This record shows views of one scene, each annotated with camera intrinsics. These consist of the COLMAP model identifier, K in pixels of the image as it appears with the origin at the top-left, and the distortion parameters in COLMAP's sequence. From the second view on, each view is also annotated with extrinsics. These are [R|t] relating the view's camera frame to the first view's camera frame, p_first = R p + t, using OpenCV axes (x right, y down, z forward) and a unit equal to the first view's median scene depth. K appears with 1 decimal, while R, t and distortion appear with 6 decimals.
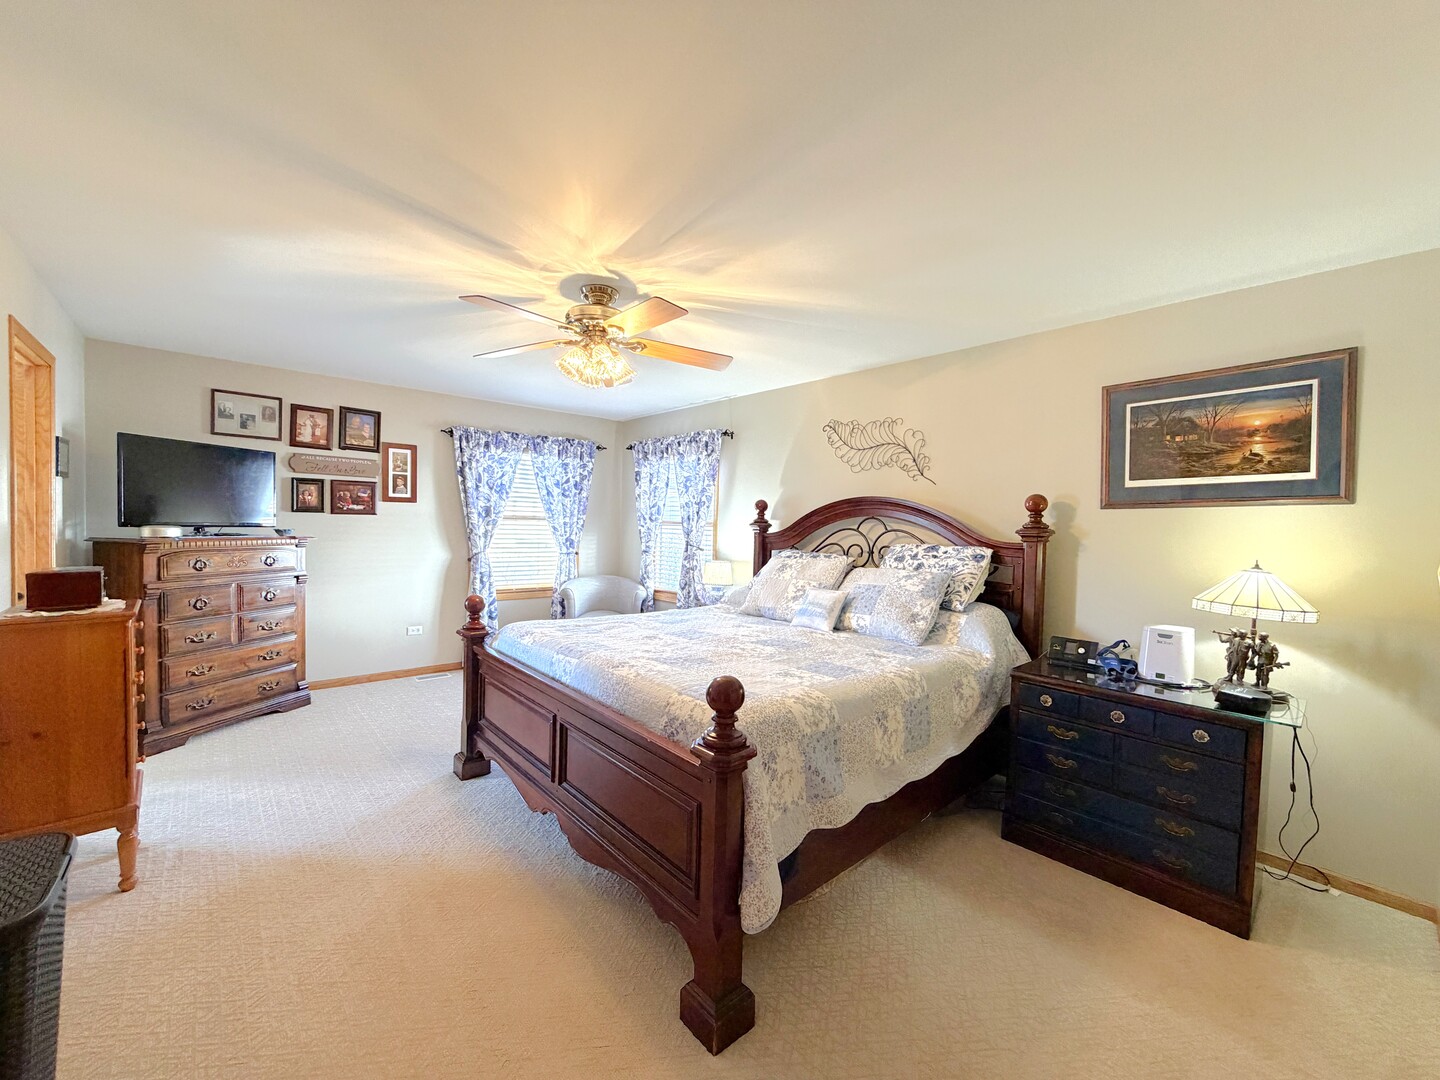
lens RADIAL K [[572.6, 0, 715.7], [0, 572.6, 540.5], [0, 0, 1]] dist [-0.000786, 0.000100]
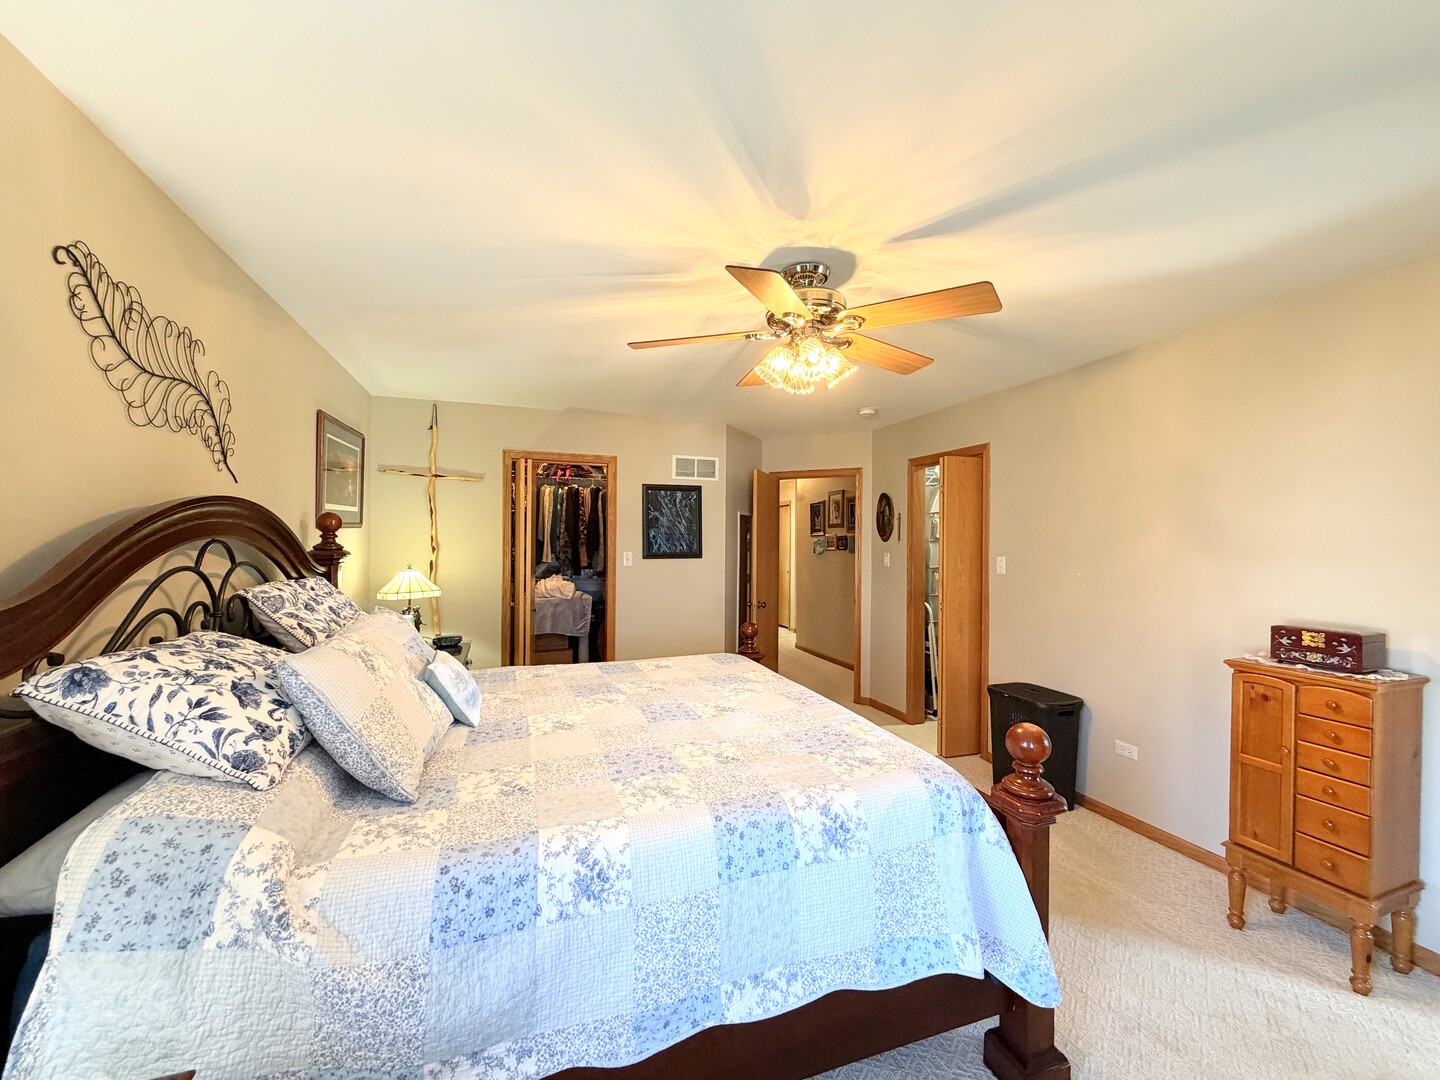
lens RADIAL K [[572.6, 0, 715.7], [0, 572.6, 540.5], [0, 0, 1]] dist [-0.000786, 0.000100]
pose [[-0.923698, -0.027082, 0.382163, -0.289732], [-0.012793, 0.999122, 0.039882, -0.064590], [-0.382907, 0.031950, -0.923234, 1.297906]]
